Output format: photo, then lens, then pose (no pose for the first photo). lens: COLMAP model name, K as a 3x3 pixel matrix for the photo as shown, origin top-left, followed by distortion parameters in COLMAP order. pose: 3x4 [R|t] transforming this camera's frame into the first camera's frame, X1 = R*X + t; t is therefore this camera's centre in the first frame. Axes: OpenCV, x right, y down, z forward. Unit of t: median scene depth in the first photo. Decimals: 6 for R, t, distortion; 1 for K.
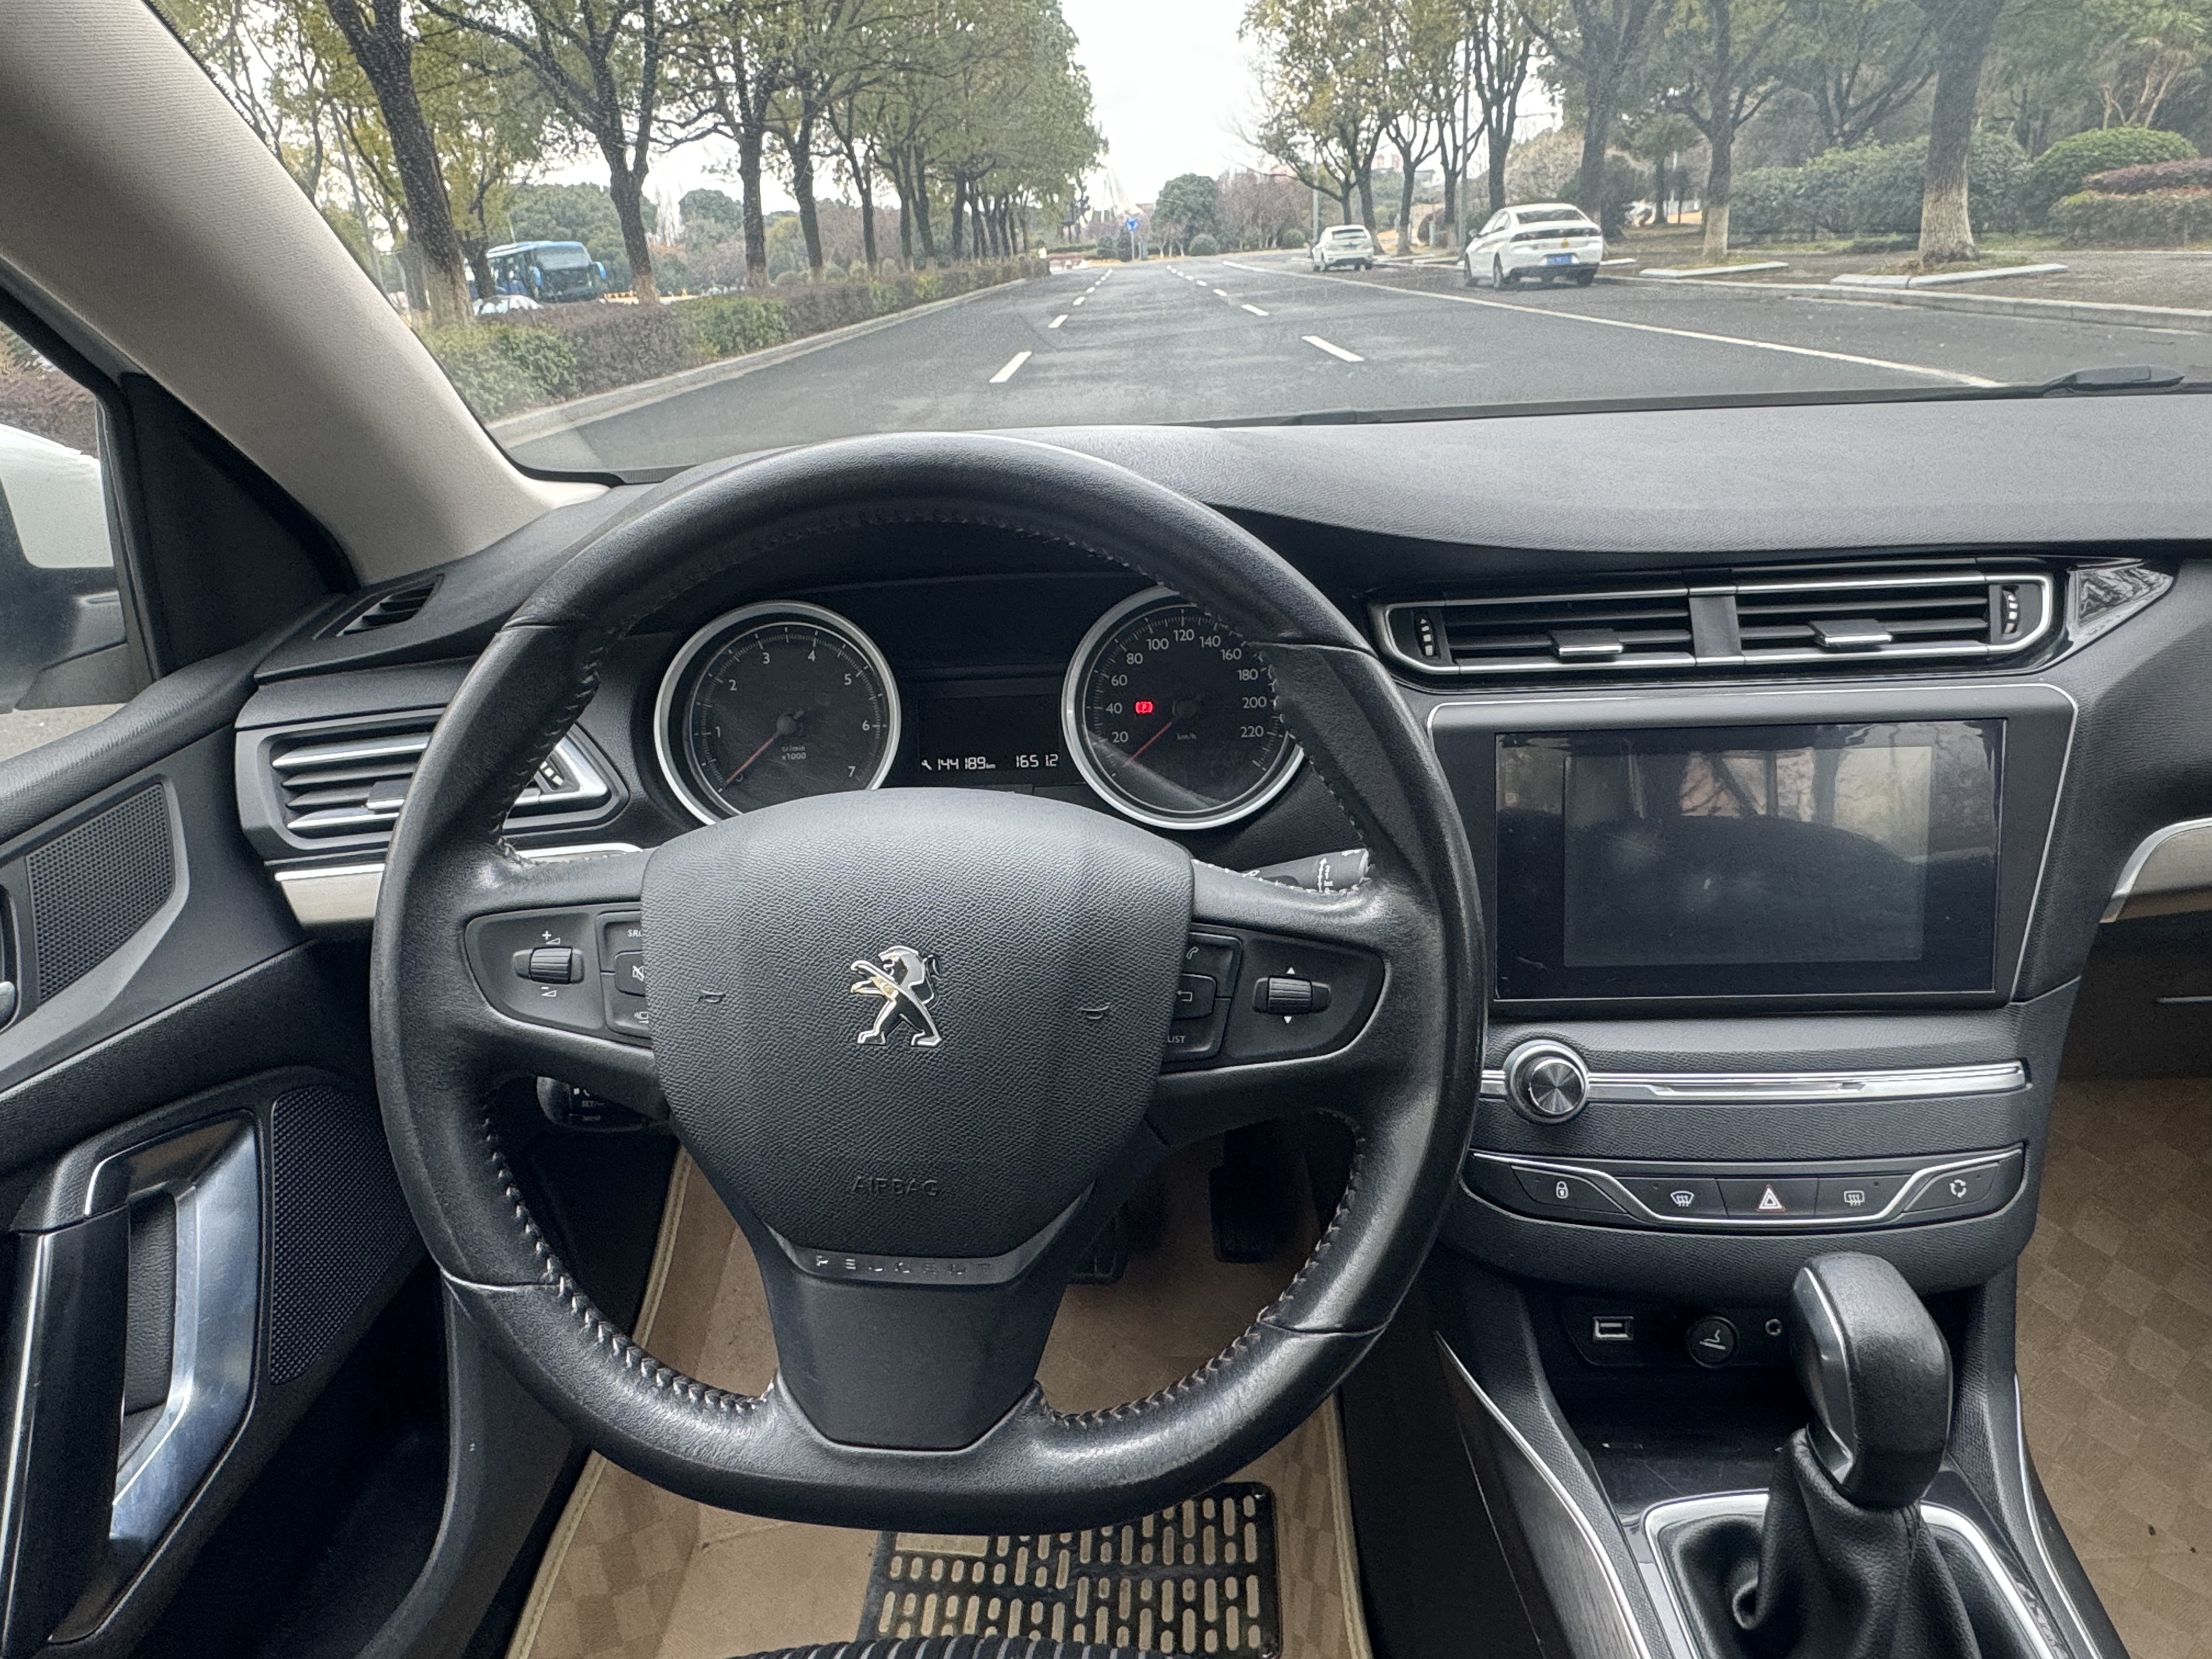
lens RADIAL K [[1333.4, 0, 1092.4], [0, 1333.4, 813.1], [0, 0, 1]] dist [0.000486, 0.004541]
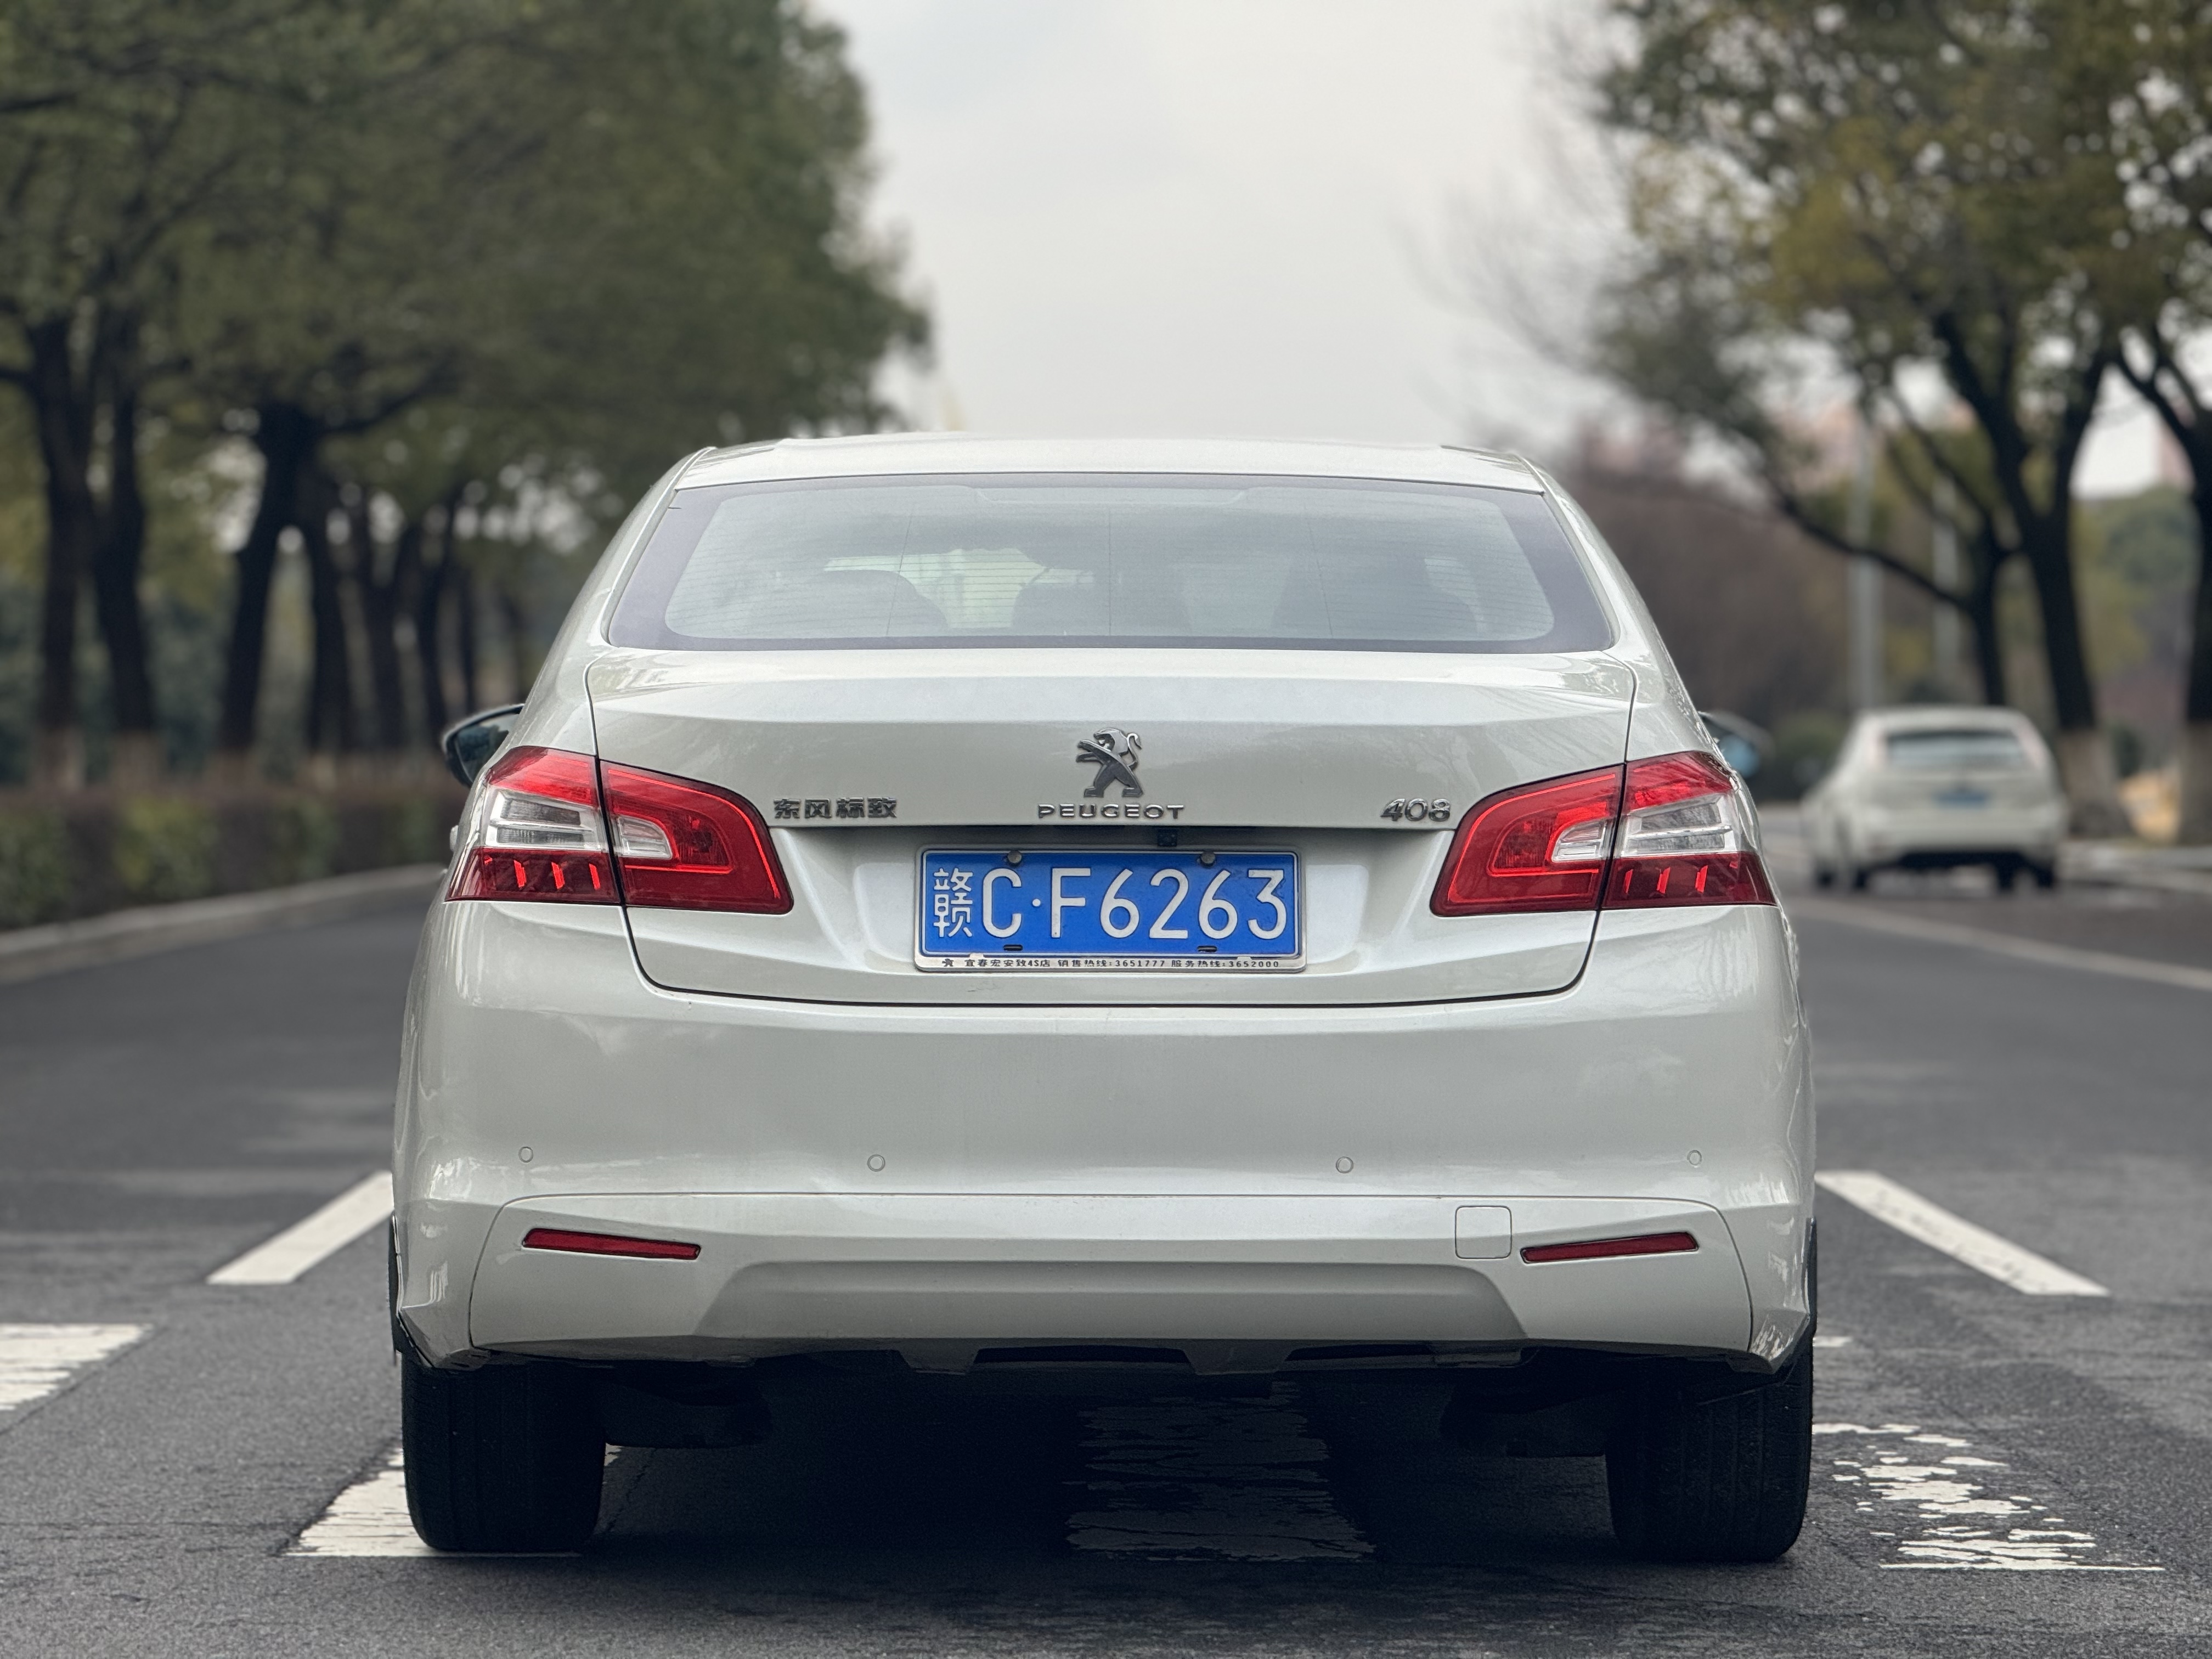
lens RADIAL K [[8518.6, 0, 1106.0], [0, 8518.6, 829.5], [0, 0, 1]] dist [0.006852, -6.196250]
pose [[0.997930, 0.055539, 0.032413, -0.001675], [-0.038921, 0.922900, -0.383067, 0.286408], [-0.051189, 0.381013, 0.923152, -0.665856]]
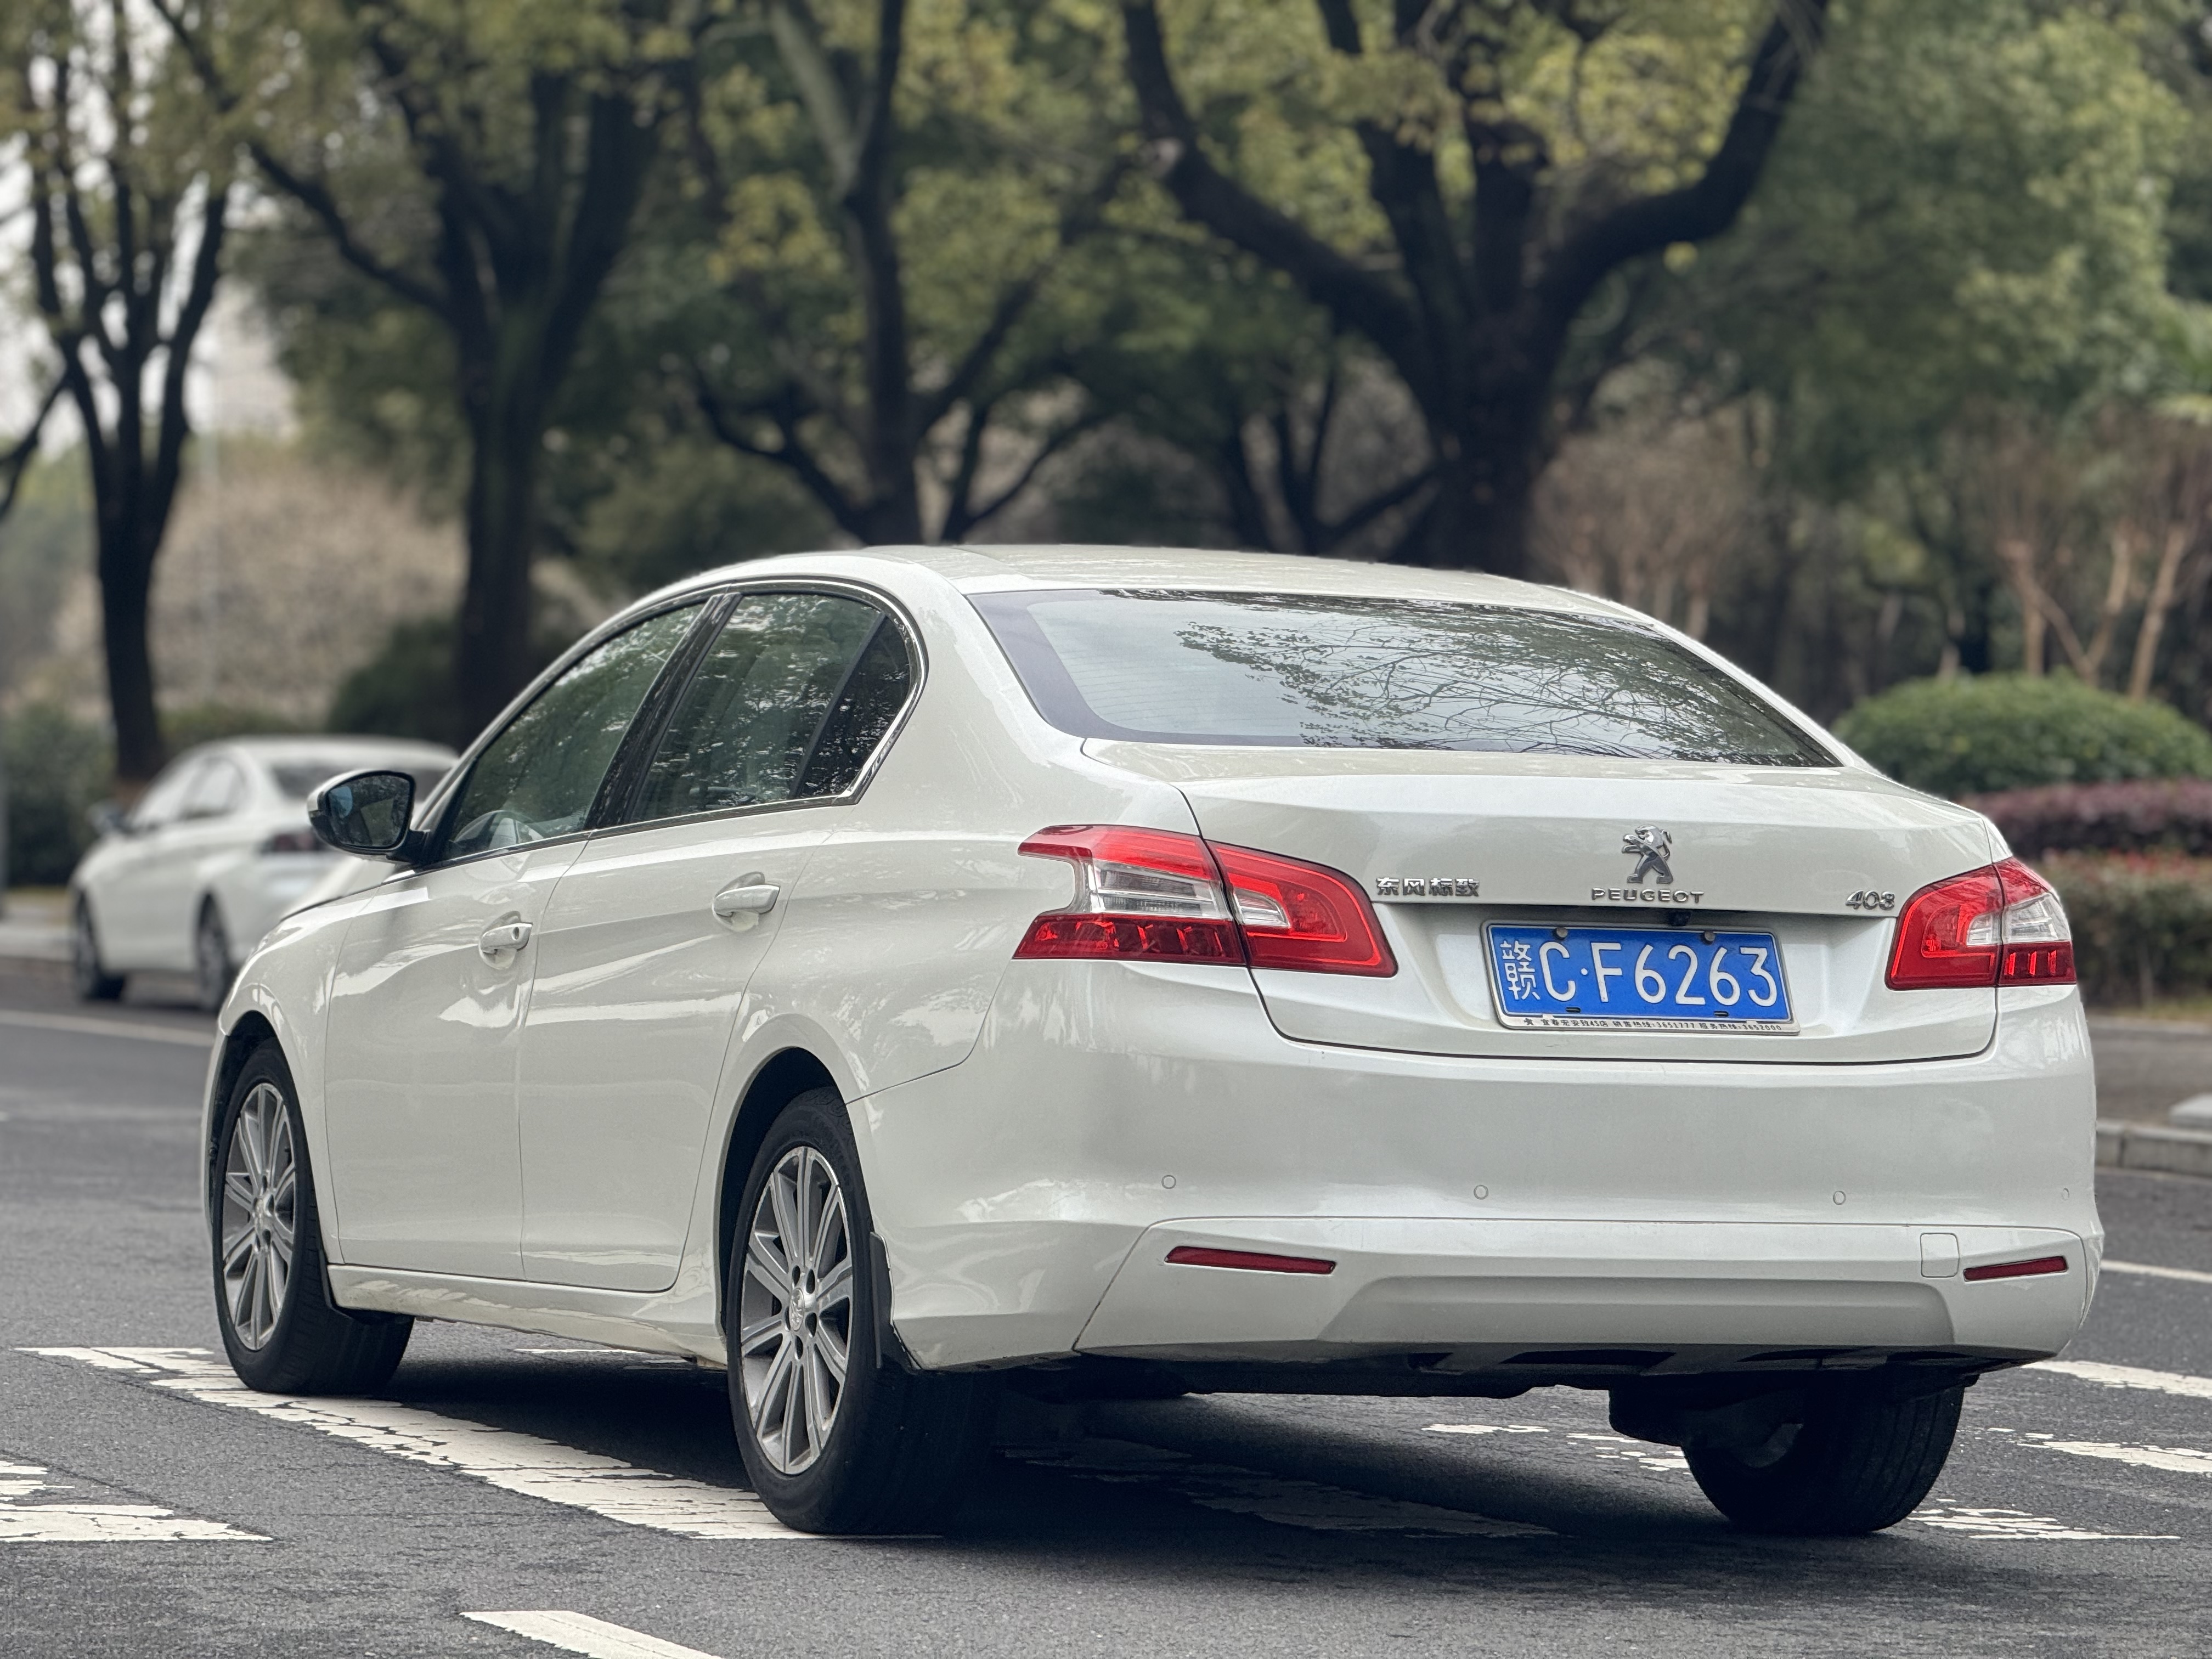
lens RADIAL K [[8518.6, 0, 1106.0], [0, 8518.6, 829.5], [0, 0, 1]] dist [0.006852, -6.196250]
pose [[0.909585, 0.081626, 0.407422, -0.306009], [0.085677, 0.922602, -0.376119, 0.311596], [-0.406590, 0.377019, 0.832191, -0.683488]]
